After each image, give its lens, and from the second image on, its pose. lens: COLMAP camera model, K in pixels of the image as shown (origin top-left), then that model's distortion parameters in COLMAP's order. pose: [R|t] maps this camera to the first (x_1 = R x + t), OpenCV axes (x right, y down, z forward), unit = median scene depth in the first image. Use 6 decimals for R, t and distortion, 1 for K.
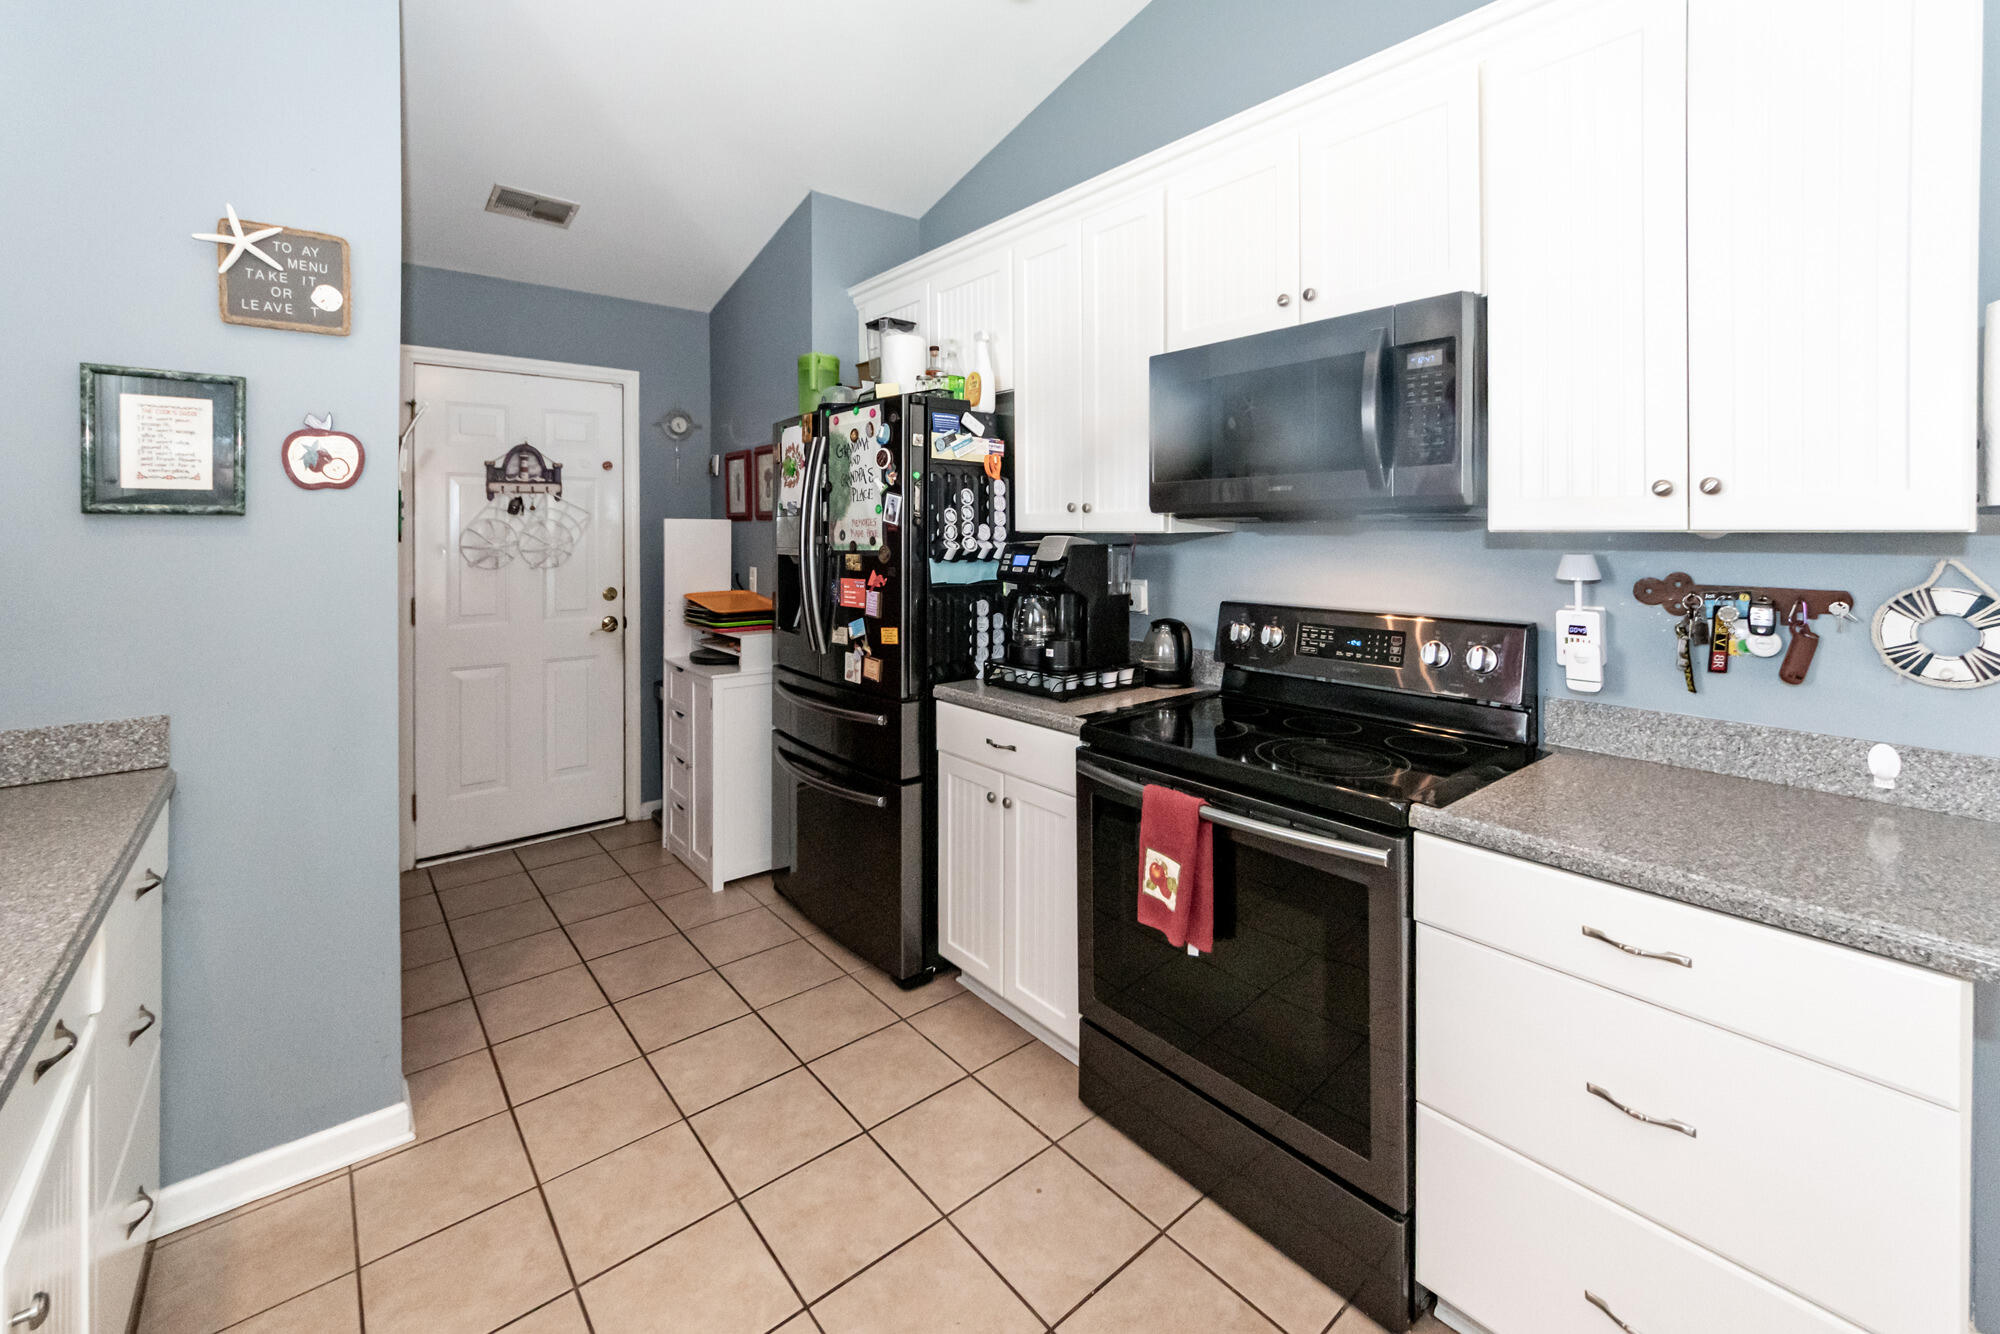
lens RADIAL K [[825.7, 0, 994.8], [0, 825.7, 529.1], [0, 0, 1]] dist [0.000612, 0.000298]
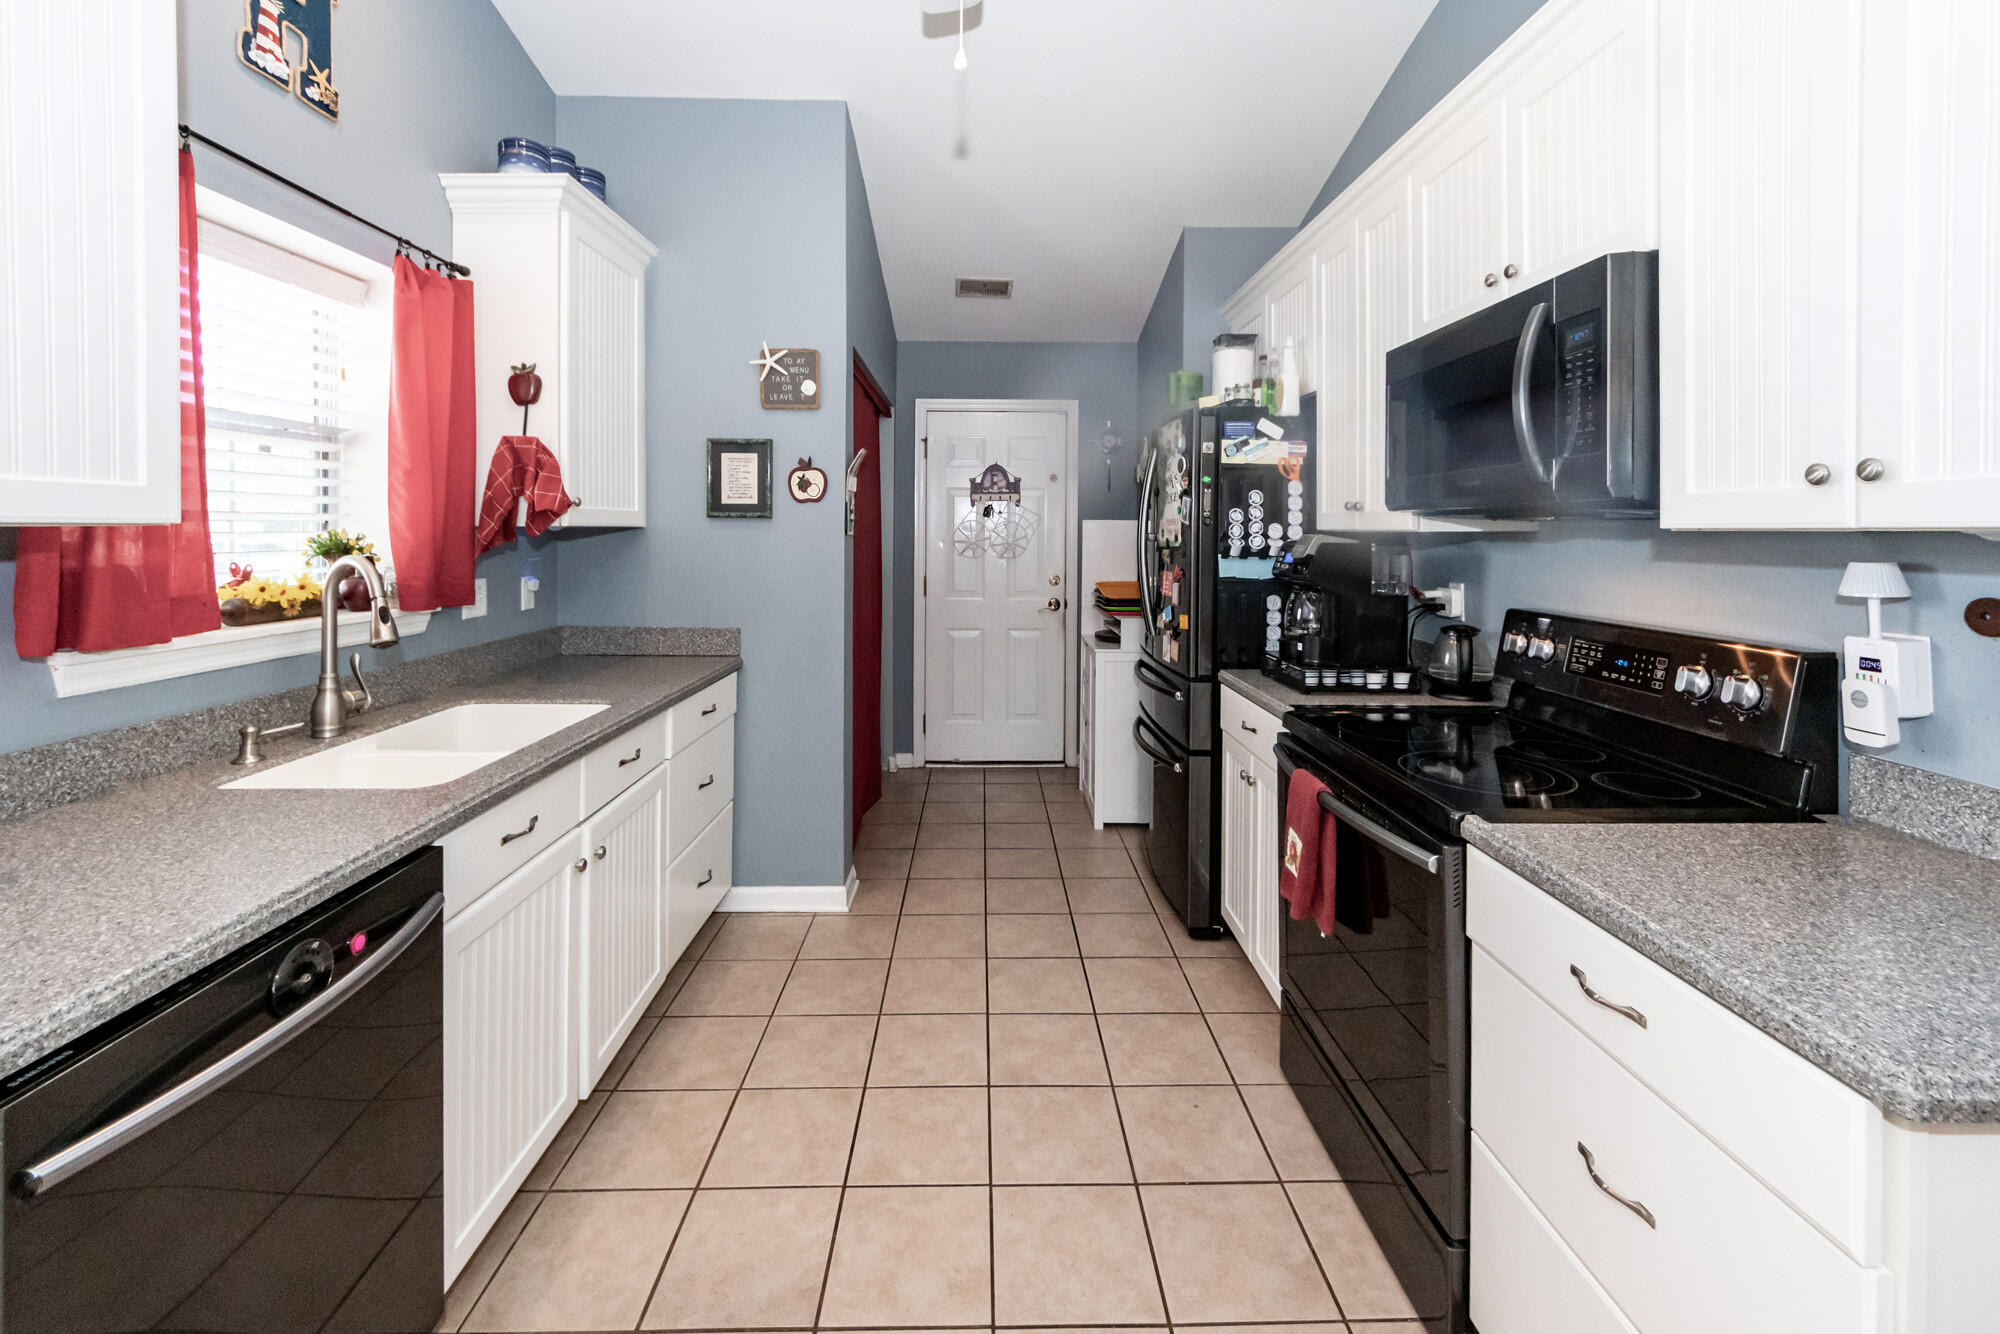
lens RADIAL K [[825.7, 0, 994.8], [0, 825.7, 529.1], [0, 0, 1]] dist [0.000612, 0.000298]
pose [[0.782579, 0.003398, -0.622542, 0.379452], [-0.004388, 0.999990, -0.000058, 0.003199], [0.622536, 0.002777, 0.782586, -0.049410]]
